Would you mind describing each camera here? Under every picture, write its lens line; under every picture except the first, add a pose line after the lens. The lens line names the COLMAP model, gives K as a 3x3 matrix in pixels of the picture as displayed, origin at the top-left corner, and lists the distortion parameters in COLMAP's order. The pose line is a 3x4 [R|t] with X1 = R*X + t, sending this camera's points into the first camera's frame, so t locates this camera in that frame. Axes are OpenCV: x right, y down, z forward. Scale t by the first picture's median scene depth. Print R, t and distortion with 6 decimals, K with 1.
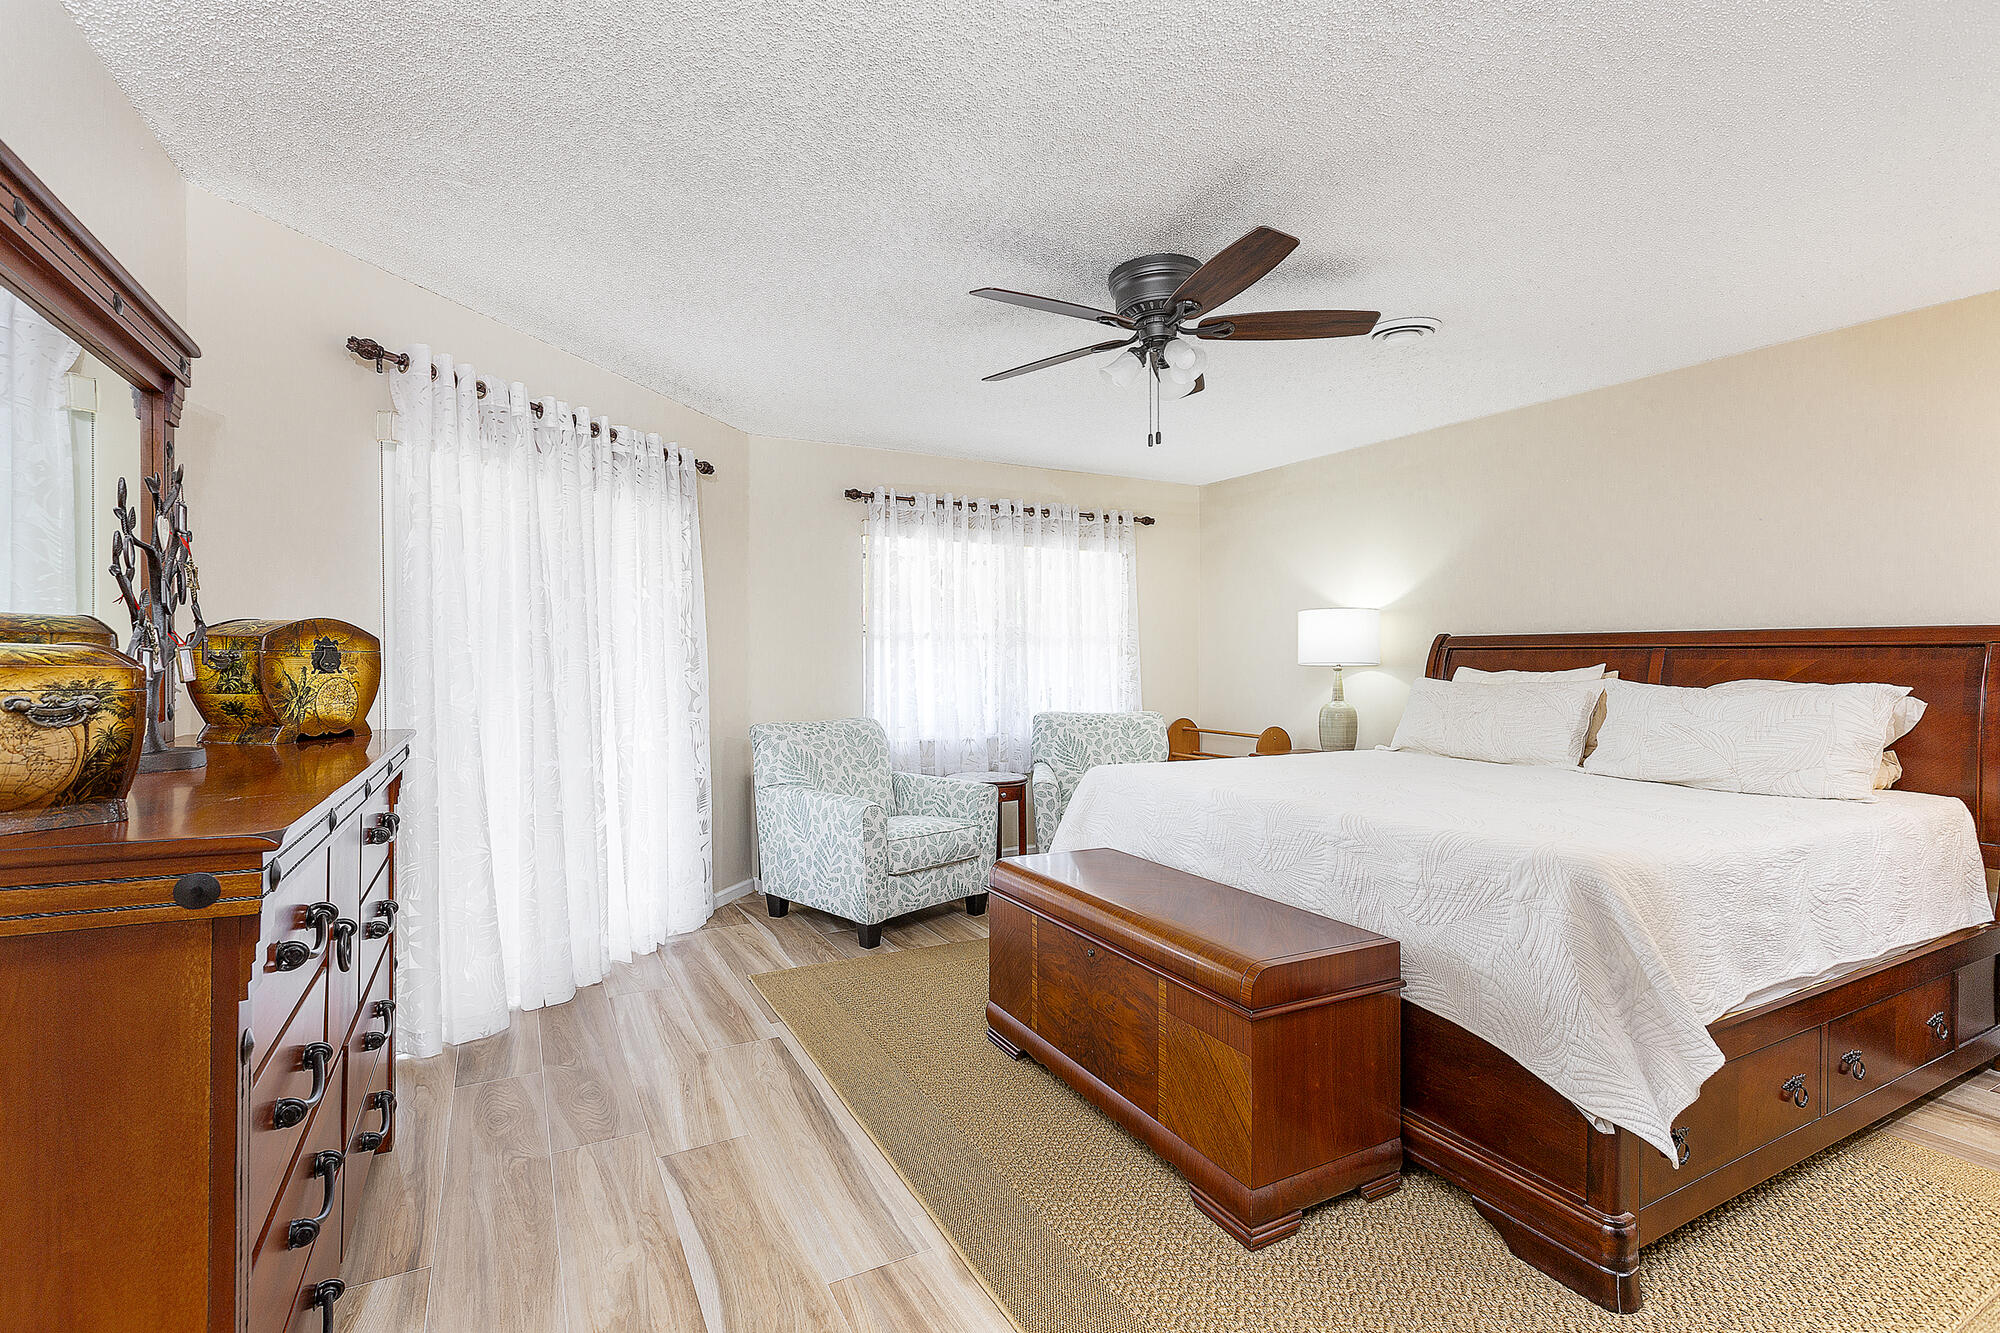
lens RADIAL K [[922.9, 0, 998.4], [0, 922.9, 658.3], [0, 0, 1]] dist [0.001376, 0.001338]
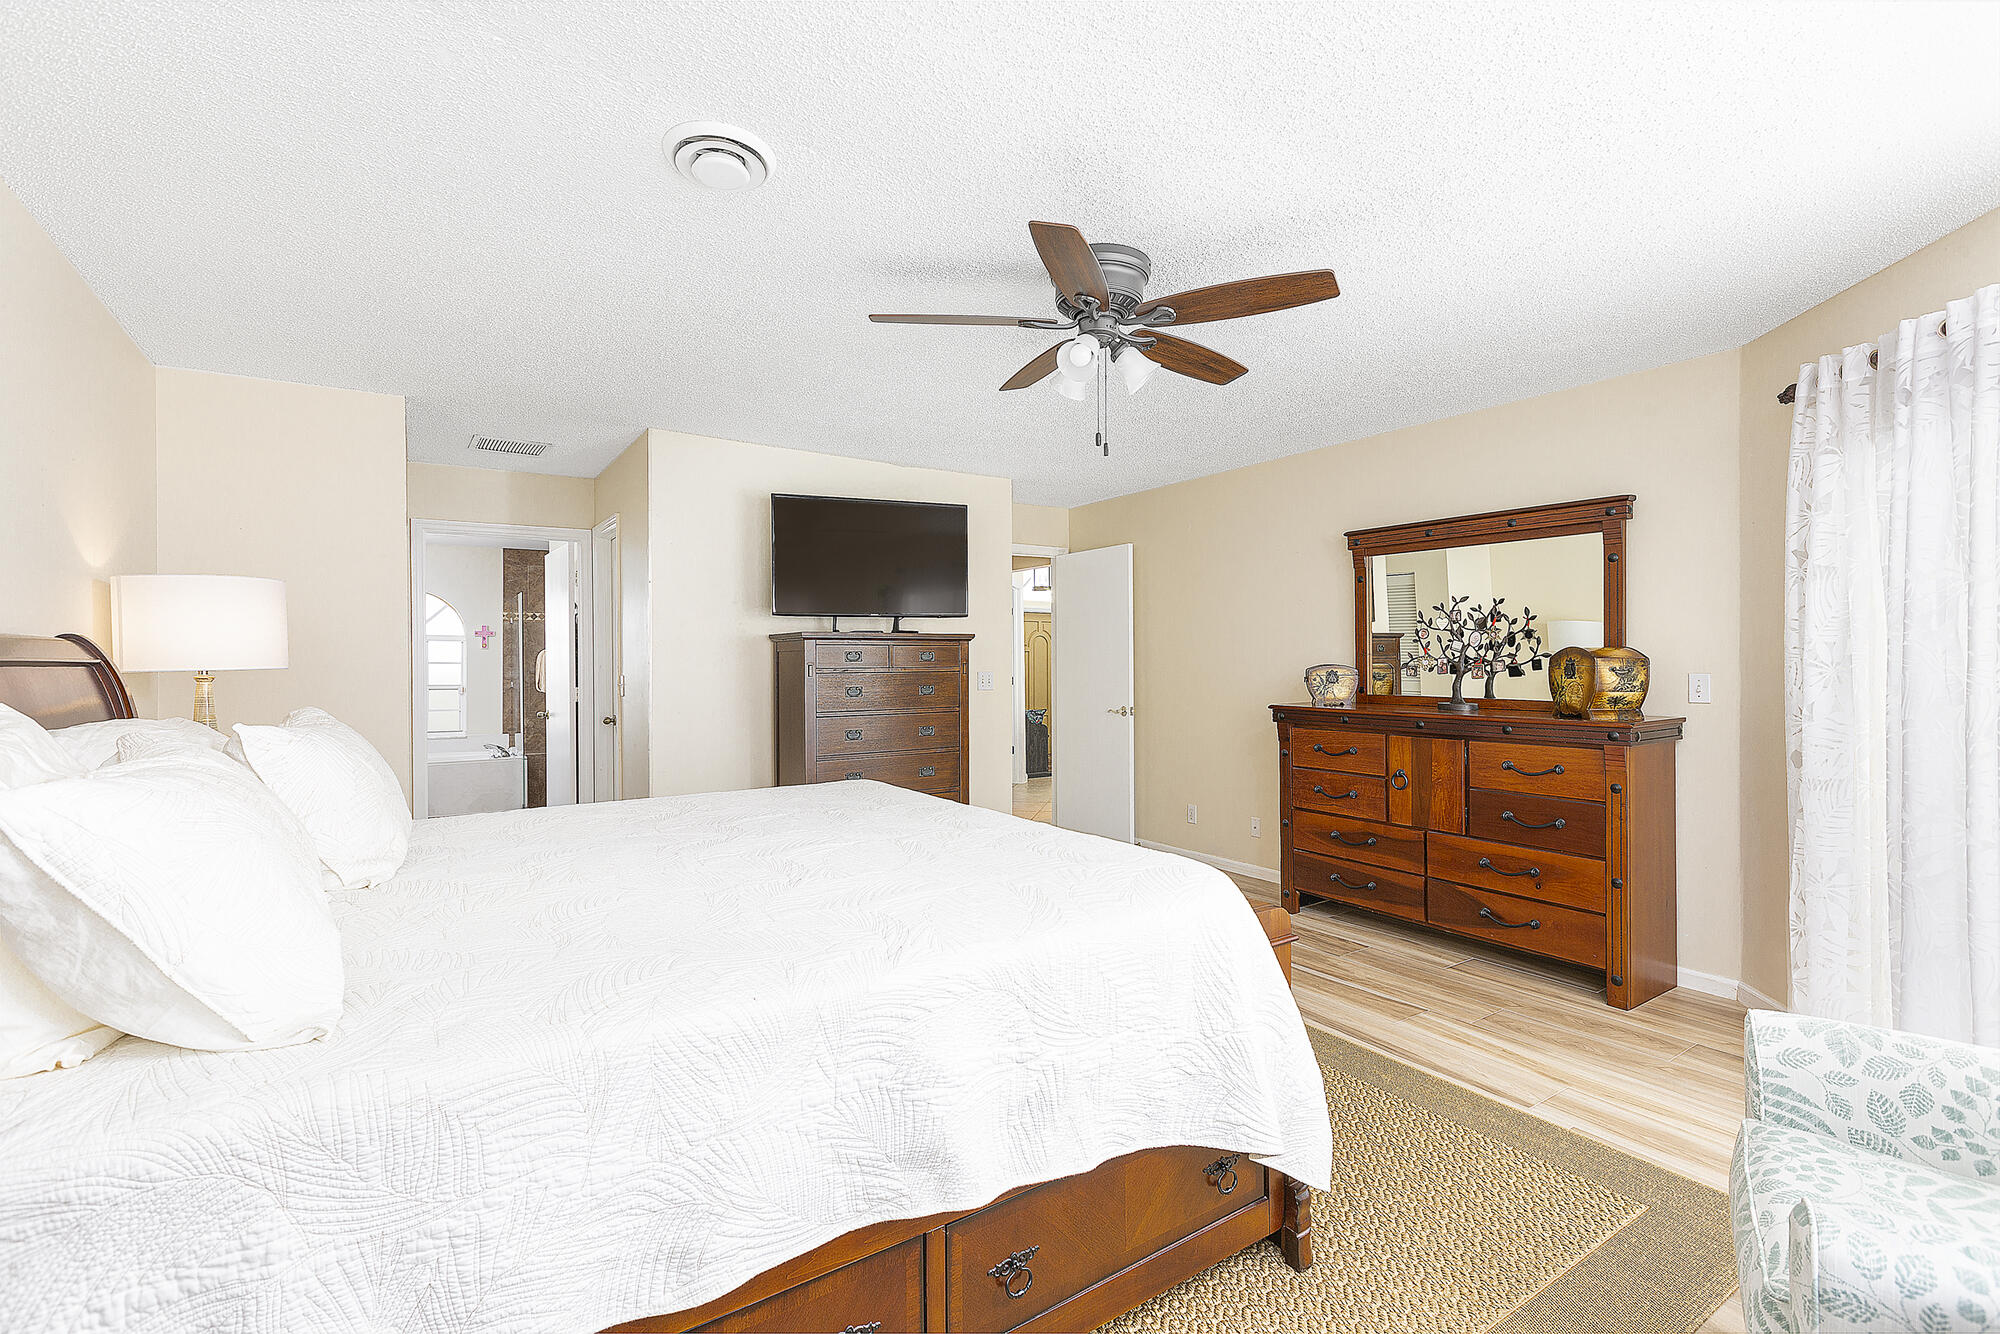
lens RADIAL K [[922.9, 0, 998.4], [0, 922.9, 658.8], [0, 0, 1]] dist [0.001376, 0.001338]
pose [[-0.995586, -0.018936, -0.091921, 0.368001], [-0.019755, 0.999773, 0.008004, -0.011370], [0.091749, 0.009785, -0.995734, 1.926917]]
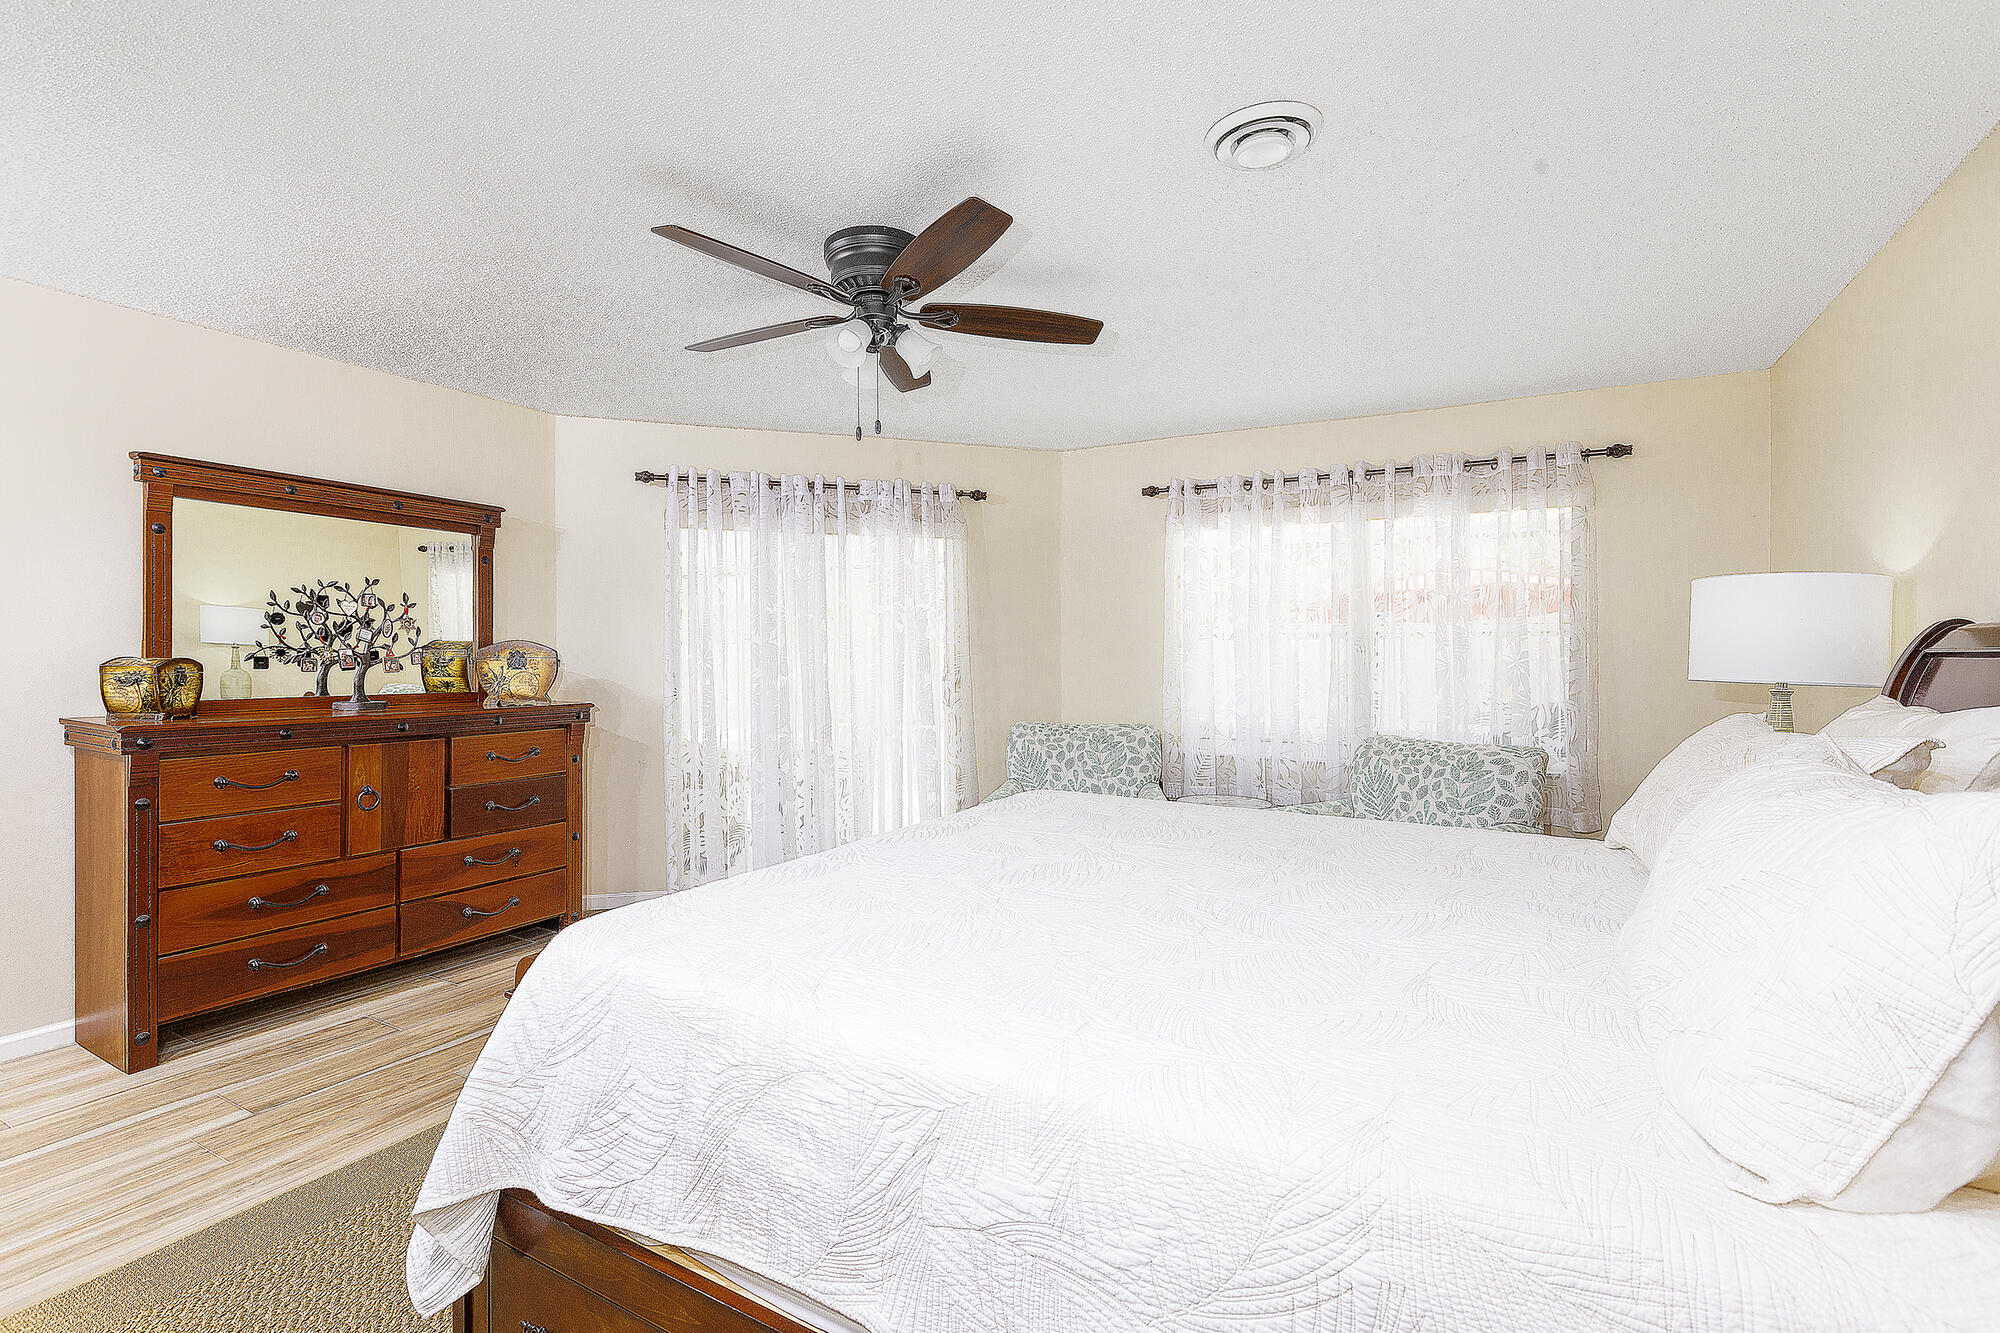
lens RADIAL K [[922.9, 0, 998.4], [0, 922.9, 658.3], [0, 0, 1]] dist [0.001376, 0.001338]
pose [[0.535067, -0.014106, -0.844692, 1.011291], [0.002361, 0.999882, -0.015202, 0.018515], [0.844807, 0.006140, 0.535037, 0.626034]]
